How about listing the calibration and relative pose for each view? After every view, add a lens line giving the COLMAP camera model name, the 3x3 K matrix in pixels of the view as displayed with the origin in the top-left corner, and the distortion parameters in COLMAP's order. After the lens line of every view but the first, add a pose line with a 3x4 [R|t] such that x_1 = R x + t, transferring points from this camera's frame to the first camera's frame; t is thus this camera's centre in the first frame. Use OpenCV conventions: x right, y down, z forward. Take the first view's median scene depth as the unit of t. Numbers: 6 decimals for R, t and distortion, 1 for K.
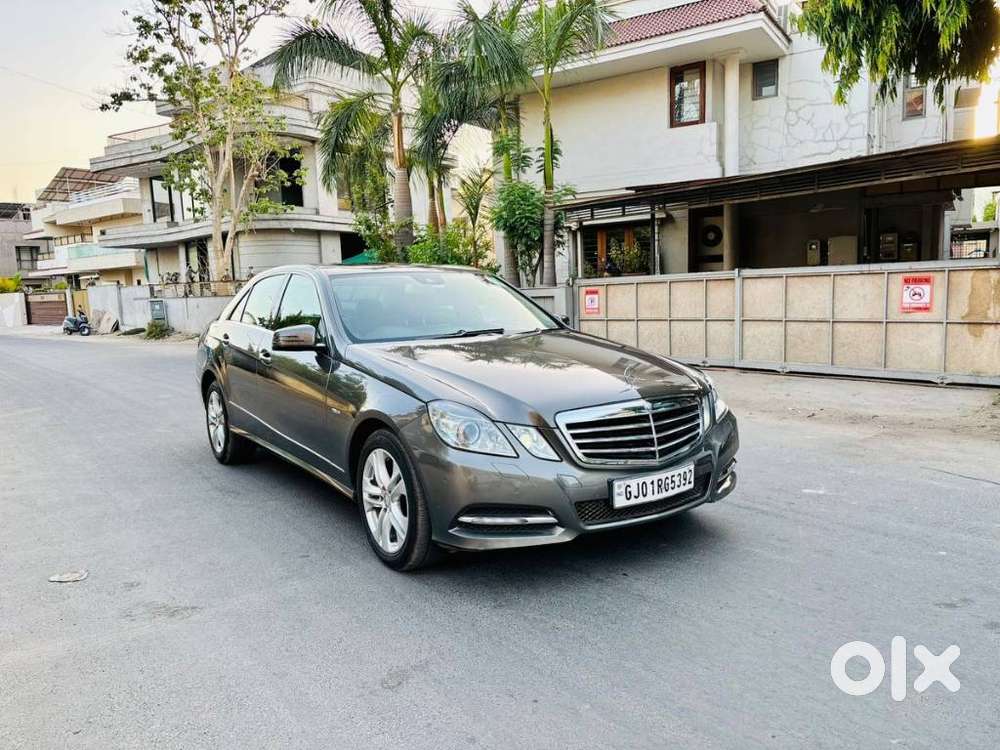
lens RADIAL K [[753.6, 0, 507.5], [0, 753.6, 376.5], [0, 0, 1]] dist [0.051396, -0.053362]
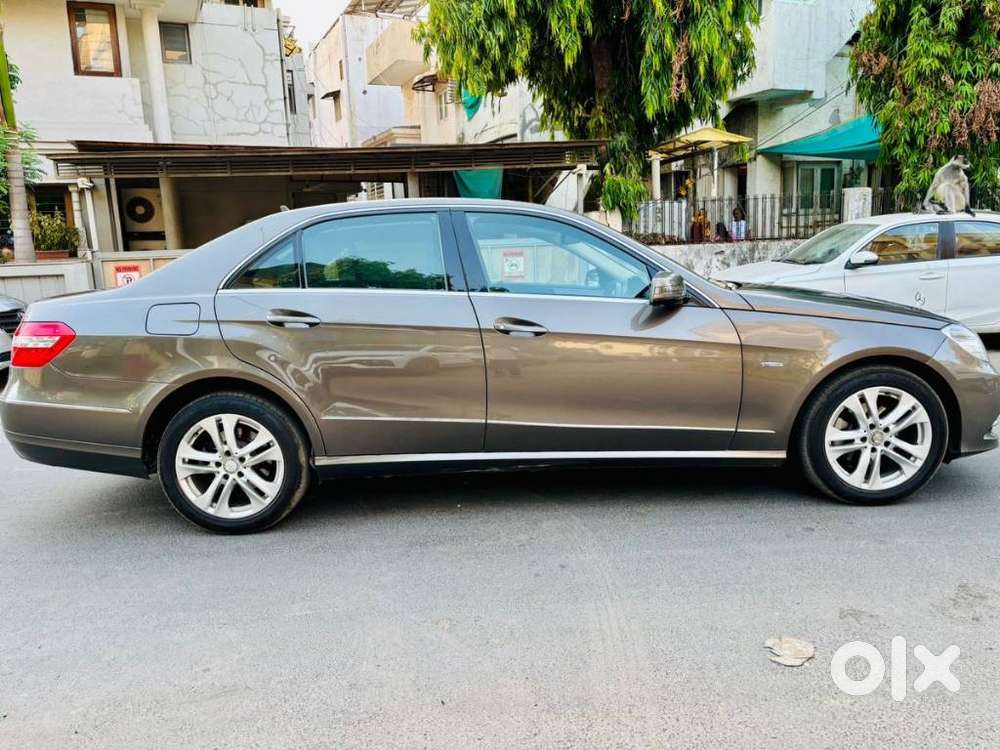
lens RADIAL K [[753.6, 0, 503.9], [0, 753.6, 373.7], [0, 0, 1]] dist [0.051396, -0.053362]
pose [[0.555784, -0.120699, 0.822518, -0.311361], [0.115028, 0.991052, 0.067704, -0.010598], [-0.823330, 0.056984, 0.564695, 0.211470]]
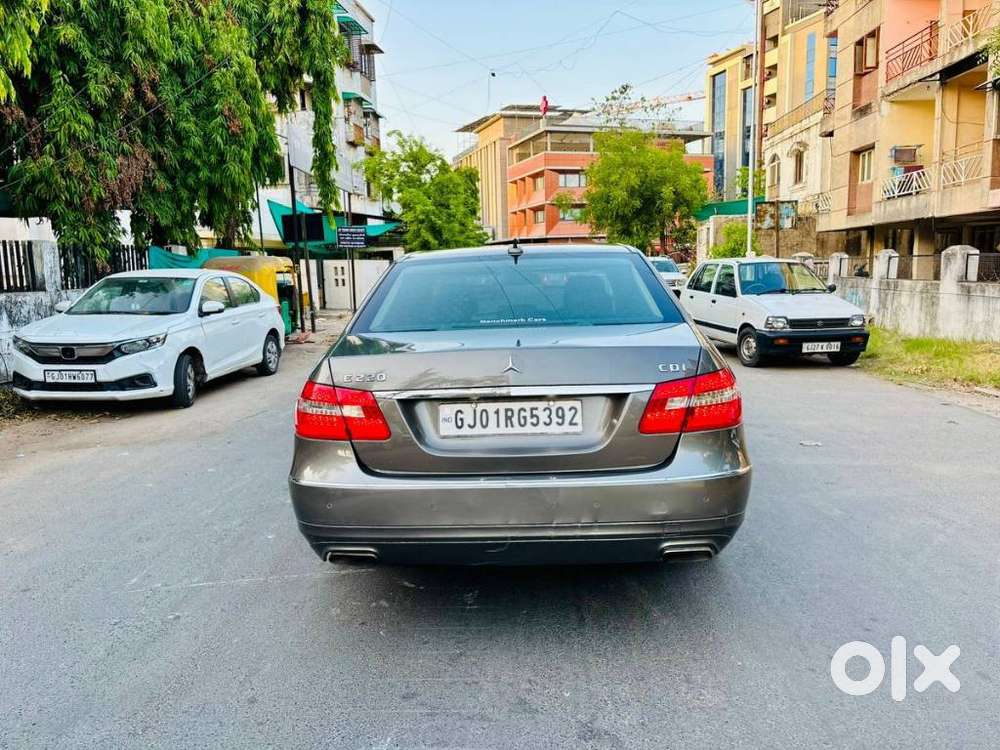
lens RADIAL K [[753.6, 0, 495.5], [0, 753.6, 376.5], [0, 0, 1]] dist [0.051396, -0.053362]
pose [[-0.785309, -0.031974, 0.618278, -0.267084], [0.124914, 0.969944, 0.208820, -0.074408], [-0.606372, 0.241219, -0.757712, 0.662188]]
